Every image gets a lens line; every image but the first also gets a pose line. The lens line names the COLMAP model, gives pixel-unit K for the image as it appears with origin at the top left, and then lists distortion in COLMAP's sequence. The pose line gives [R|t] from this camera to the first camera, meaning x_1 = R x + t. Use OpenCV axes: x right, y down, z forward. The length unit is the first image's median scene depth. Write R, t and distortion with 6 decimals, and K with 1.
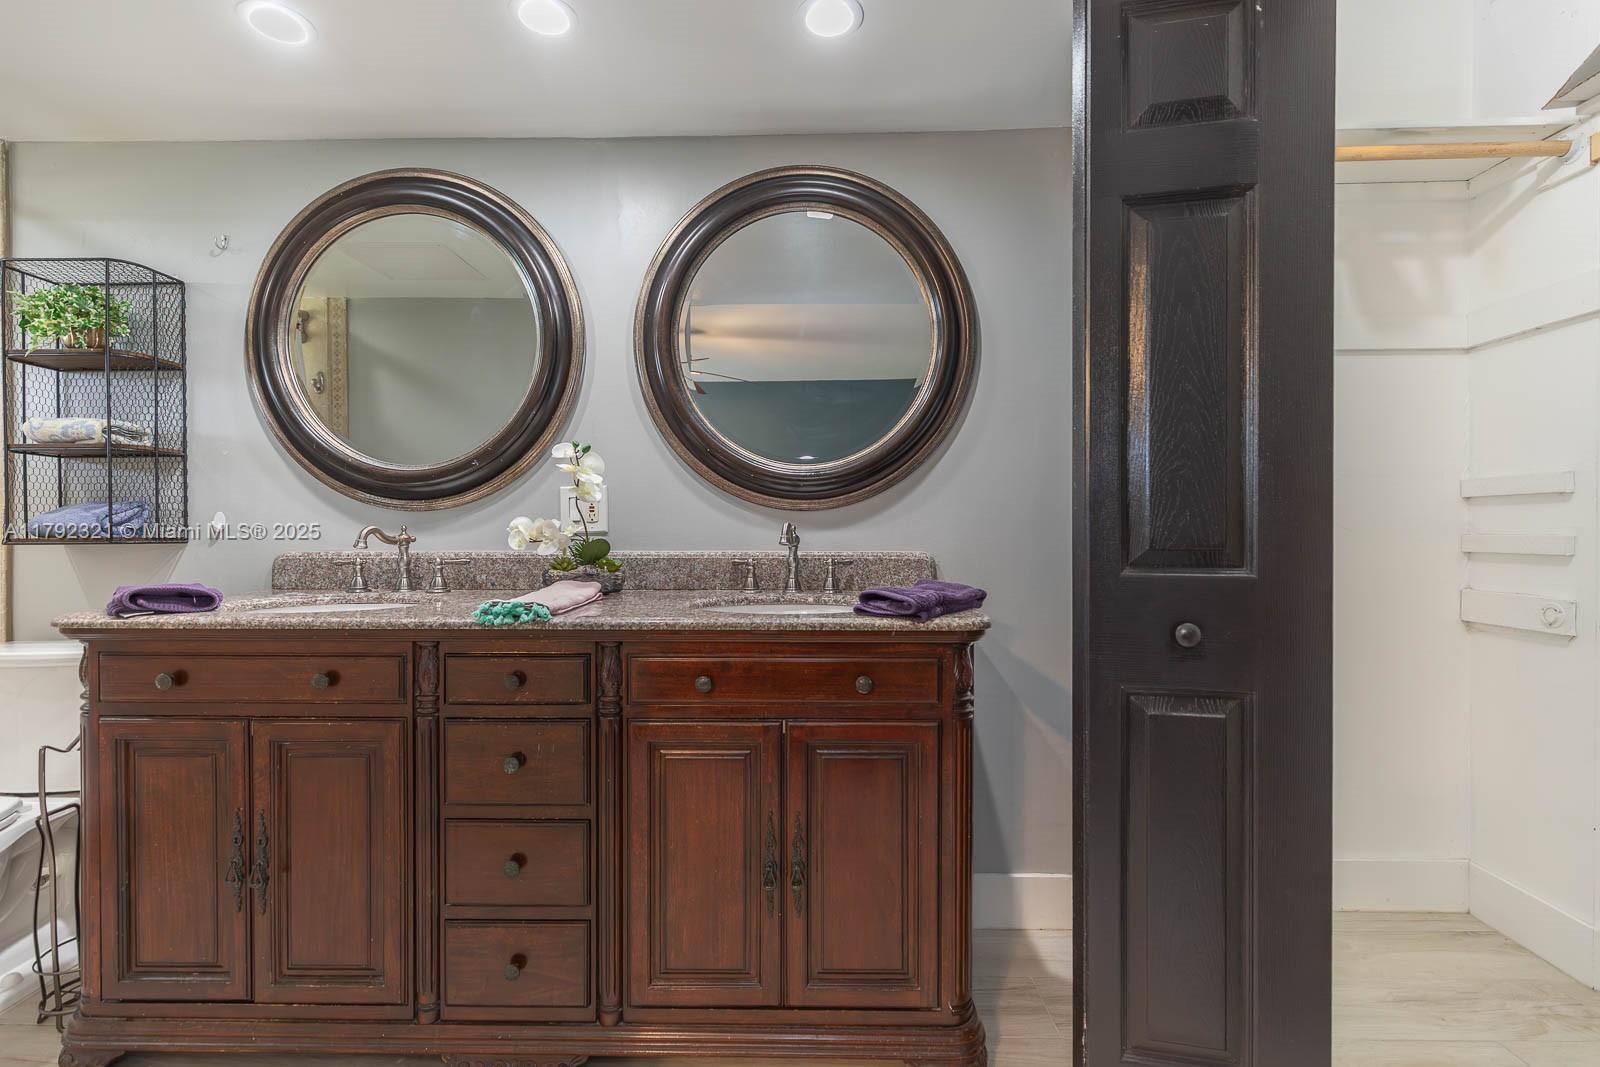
lens RADIAL K [[724.8, 0, 798.6], [0, 724.8, 531.9], [0, 0, 1]] dist [0.004135, 0.000461]
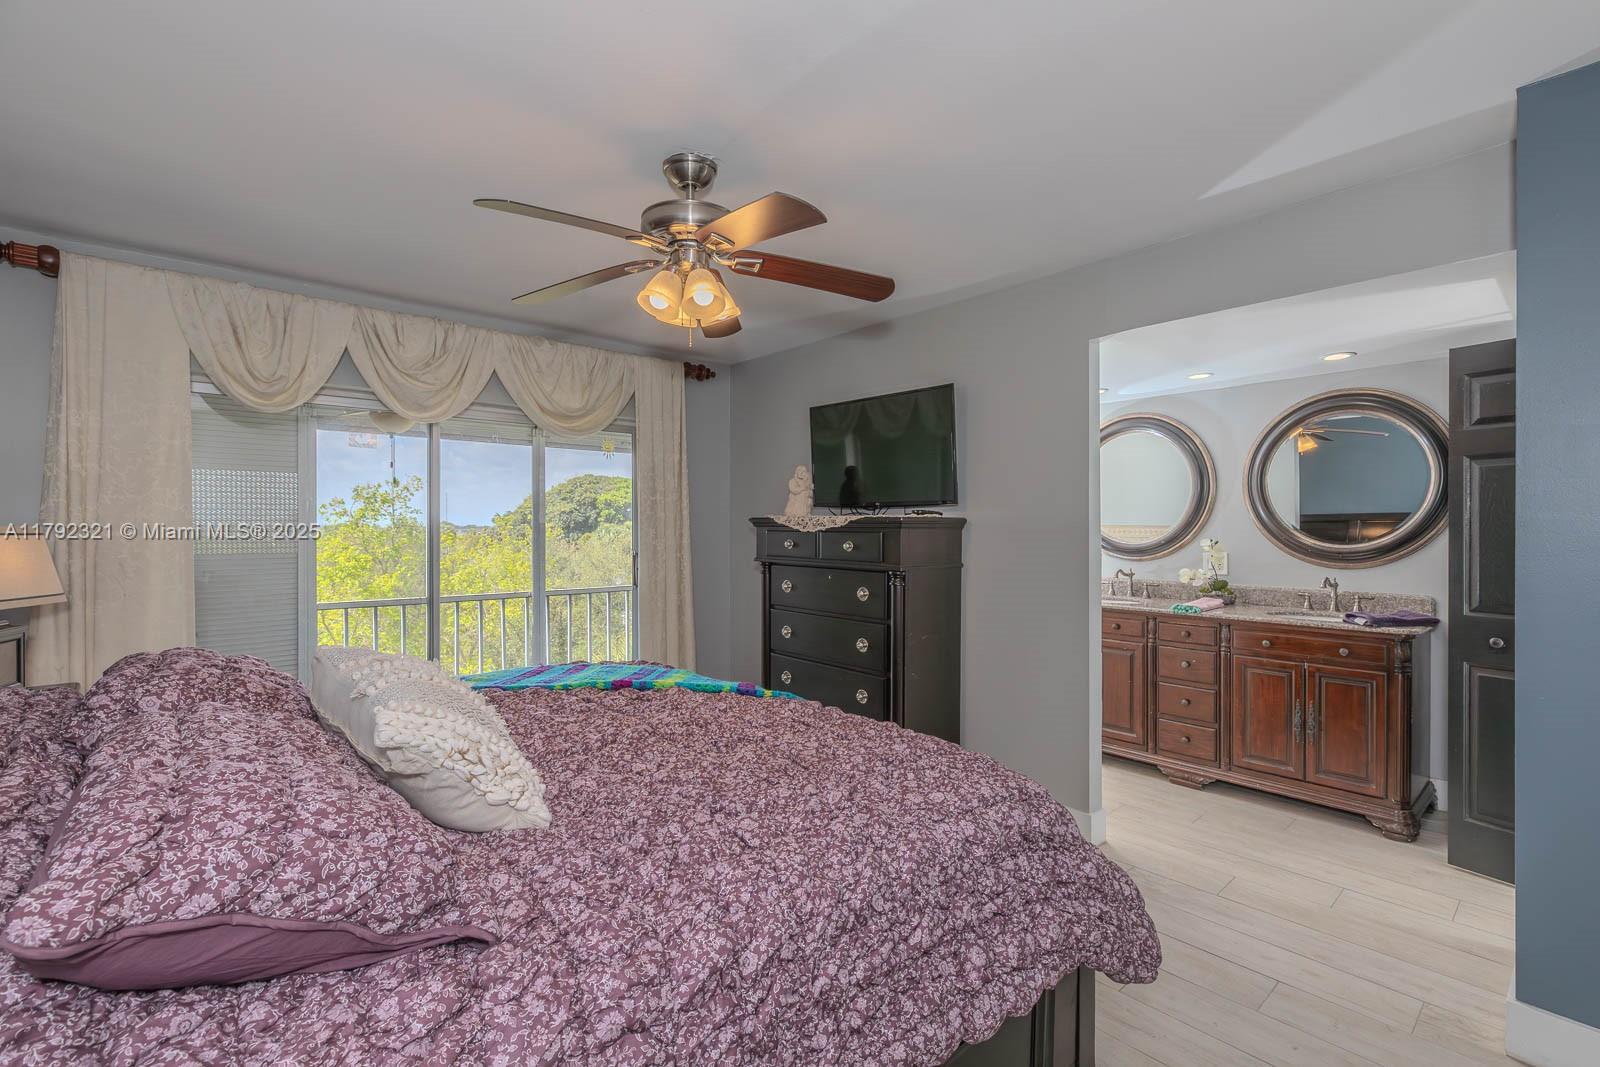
lens RADIAL K [[724.8, 0, 798.6], [0, 724.8, 531.9], [0, 0, 1]] dist [0.004135, 0.000461]
pose [[0.685464, 0.005116, -0.728089, 0.429687], [-0.001777, 0.999984, 0.005354, -0.138787], [0.728104, -0.002376, 0.685462, -1.393503]]
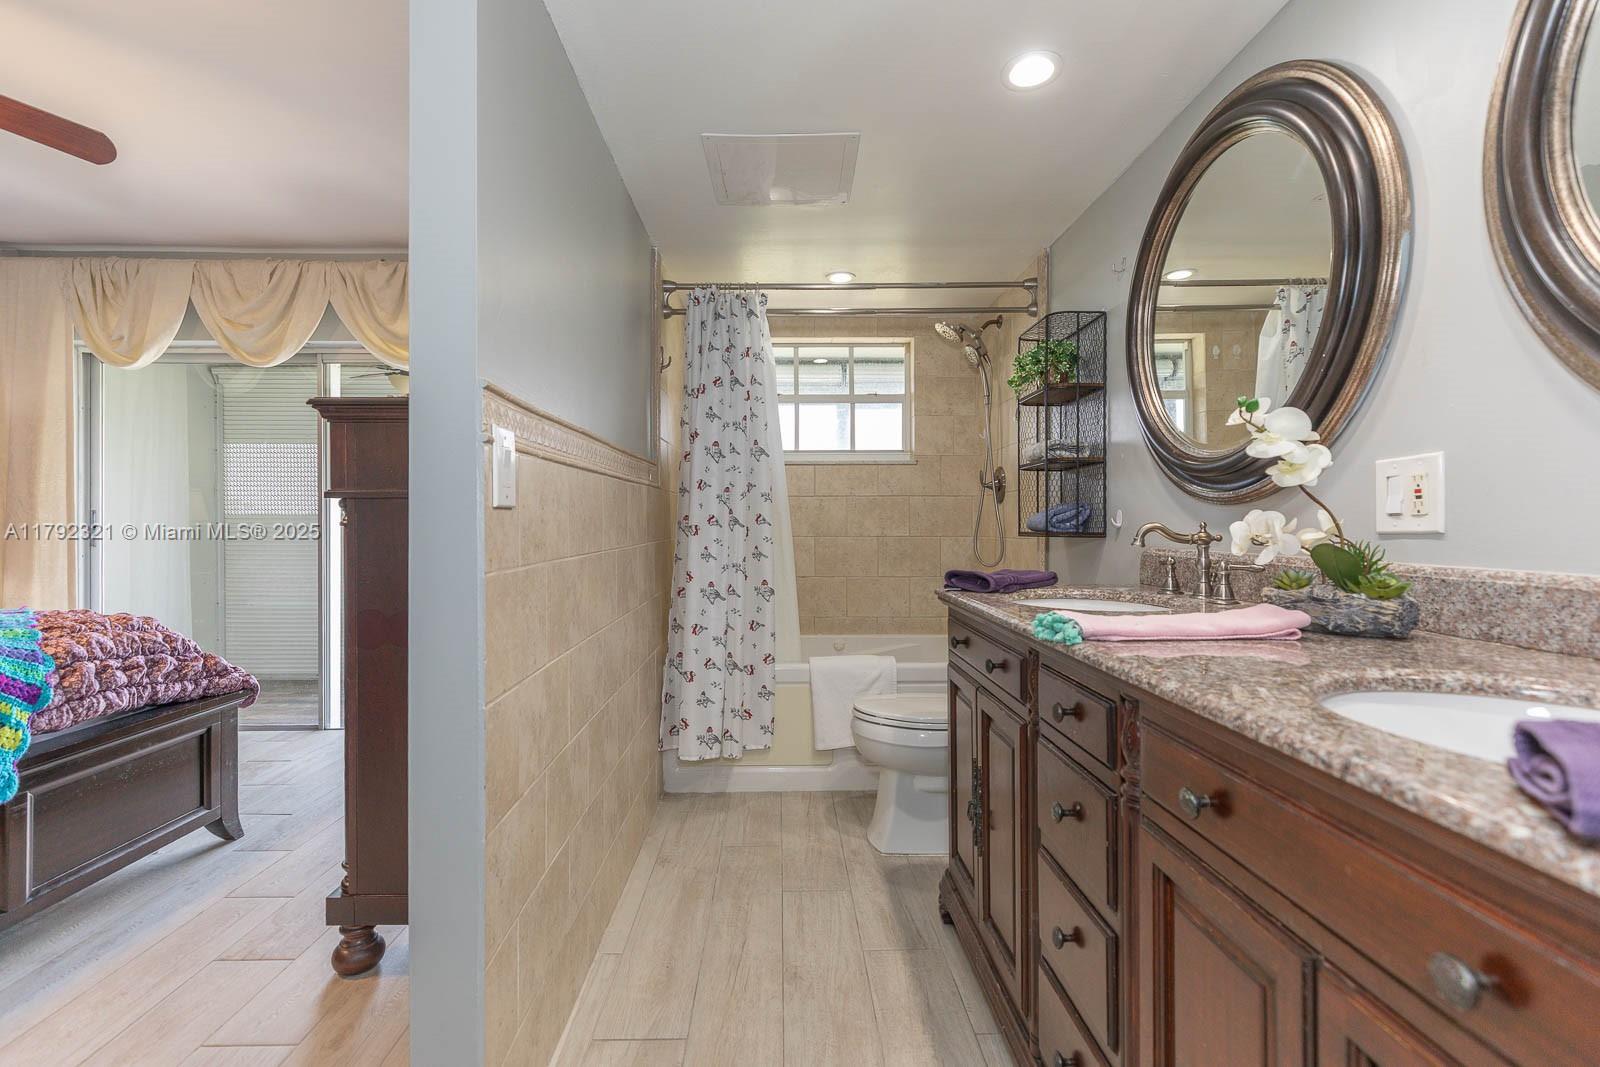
lens RADIAL K [[724.8, 0, 798.6], [0, 724.8, 531.9], [0, 0, 1]] dist [0.004135, 0.000461]
pose [[0.050977, 0.011618, -0.998632, 0.299836], [-0.004610, 0.999924, 0.011398, -0.004830], [0.998689, 0.004022, 0.051027, 0.489654]]
